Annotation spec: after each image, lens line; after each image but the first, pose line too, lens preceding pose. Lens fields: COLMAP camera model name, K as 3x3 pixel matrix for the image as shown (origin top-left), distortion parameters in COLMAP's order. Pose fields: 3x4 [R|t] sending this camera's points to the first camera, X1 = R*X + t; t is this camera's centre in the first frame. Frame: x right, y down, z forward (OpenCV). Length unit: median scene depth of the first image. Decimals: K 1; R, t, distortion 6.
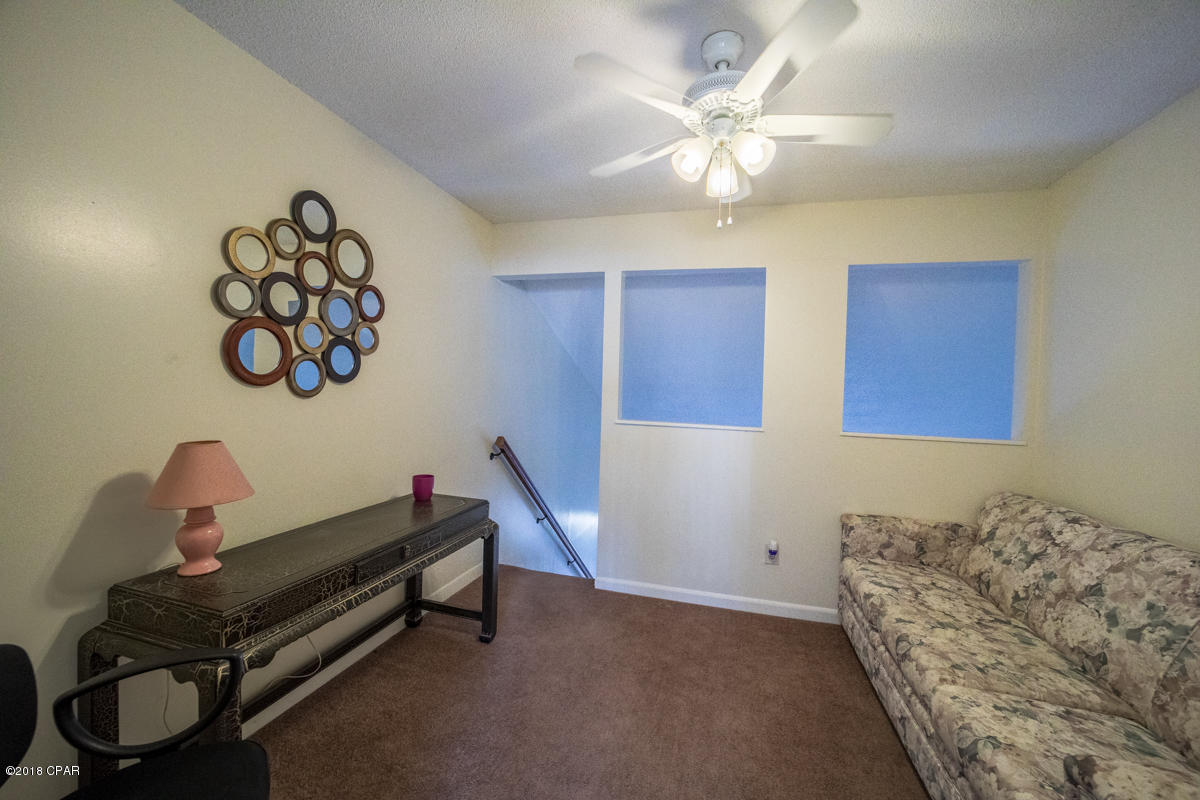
lens RADIAL K [[464.9, 0, 603.6], [0, 464.9, 402.9], [0, 0, 1]] dist [-0.027484, 0.000692]
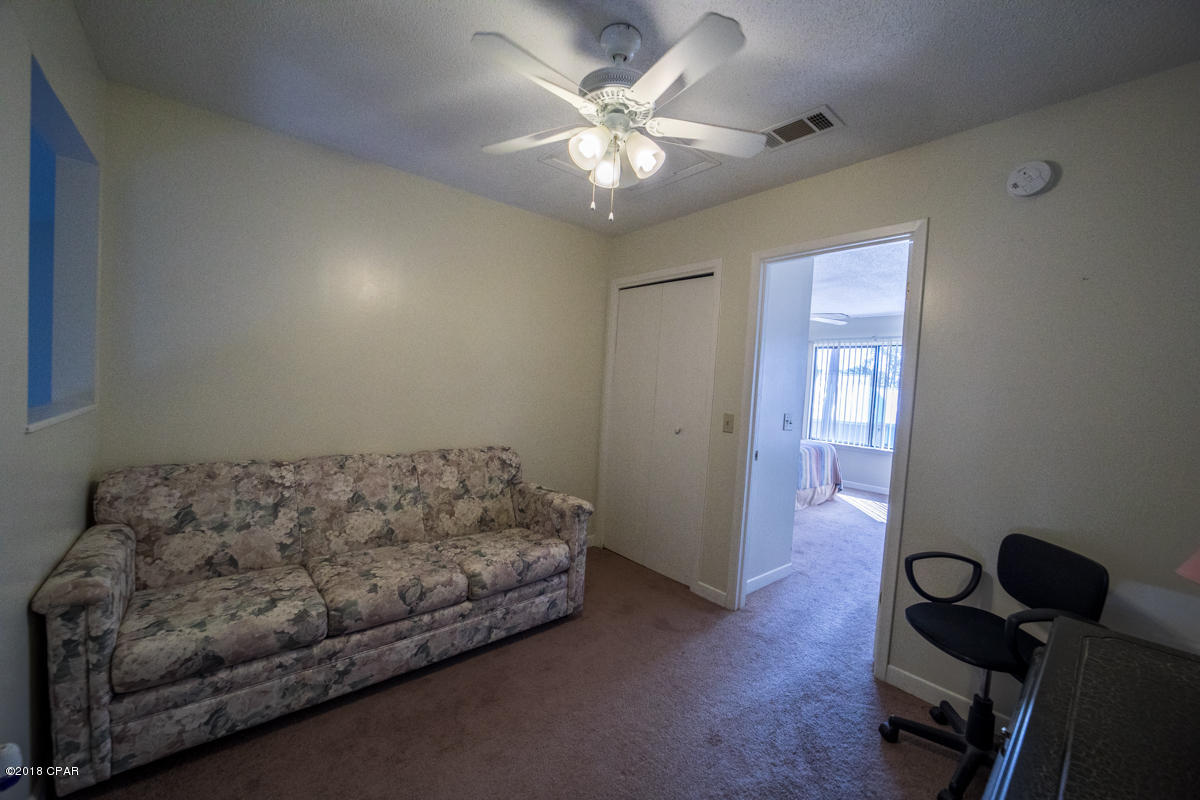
lens RADIAL K [[464.9, 0, 603.6], [0, 464.9, 402.9], [0, 0, 1]] dist [-0.027484, 0.000692]
pose [[-0.824750, -0.102230, 0.556181, -0.315052], [-0.065830, 0.994194, 0.085121, -0.056268], [-0.561653, 0.033590, -0.826691, 1.684179]]
